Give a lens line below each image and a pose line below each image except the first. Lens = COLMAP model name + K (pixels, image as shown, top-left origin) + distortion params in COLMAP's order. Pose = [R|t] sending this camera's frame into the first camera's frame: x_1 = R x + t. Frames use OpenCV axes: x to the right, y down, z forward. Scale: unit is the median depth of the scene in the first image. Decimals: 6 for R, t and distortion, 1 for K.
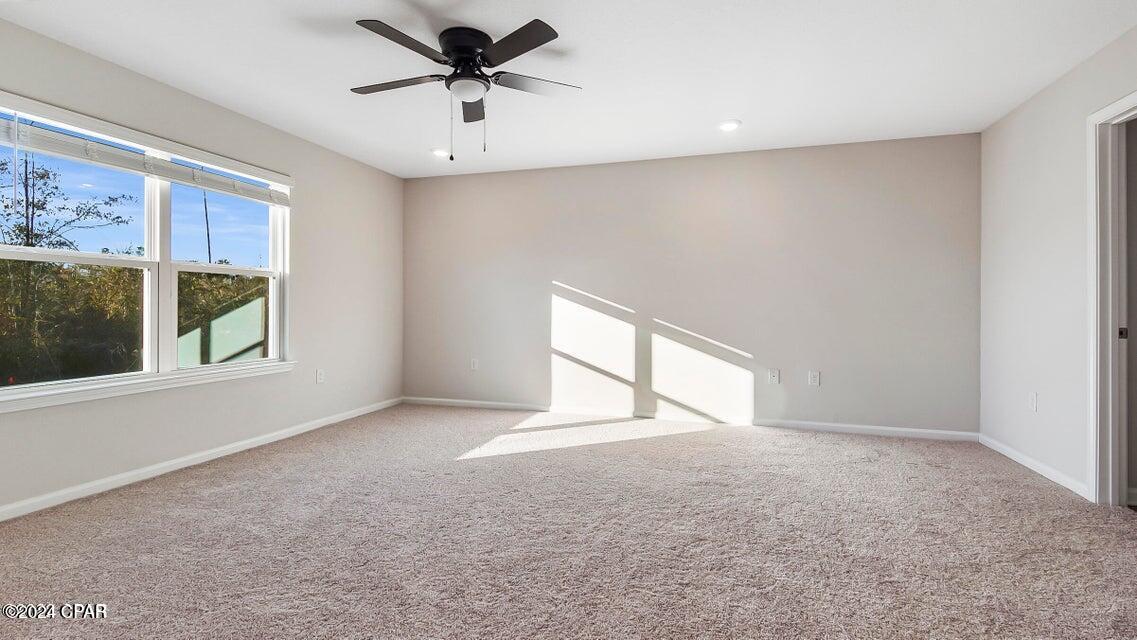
lens RADIAL K [[518.6, 0, 570.4], [0, 518.6, 312.4], [0, 0, 1]] dist [0.000734, -0.000032]
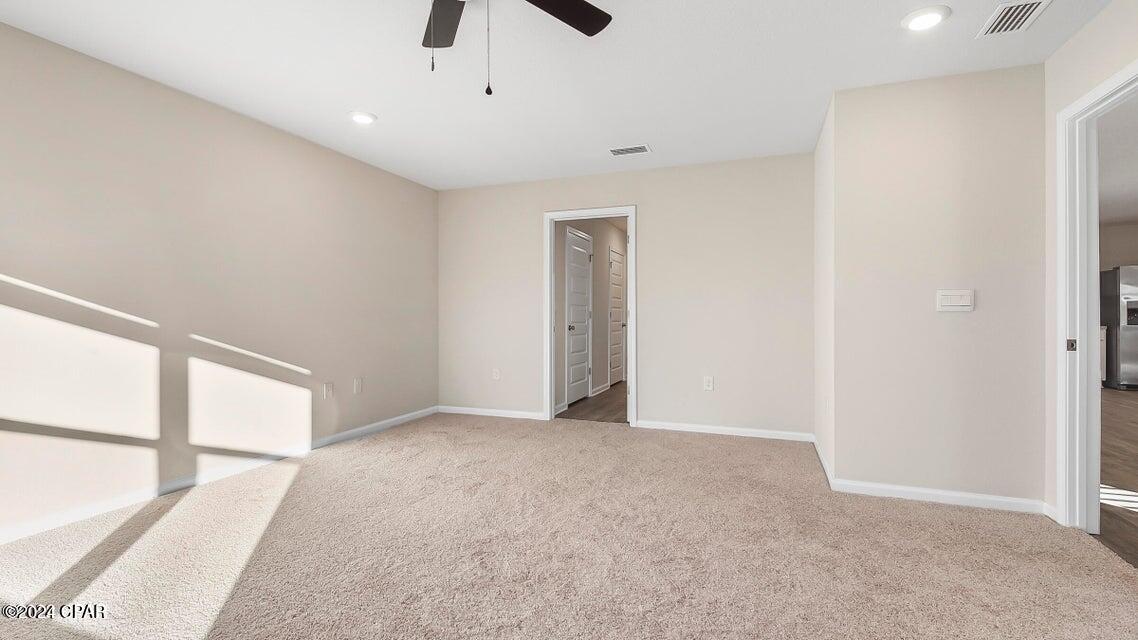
lens RADIAL K [[536.7, 0, 569.7], [0, 536.7, 311.5], [0, 0, 1]] dist [-0.000038, -0.000099]
pose [[0.006423, -0.005686, 0.999963, -0.547574], [0.006429, 0.999963, 0.005644, -0.019293], [-0.999959, 0.006393, 0.006459, 0.545929]]
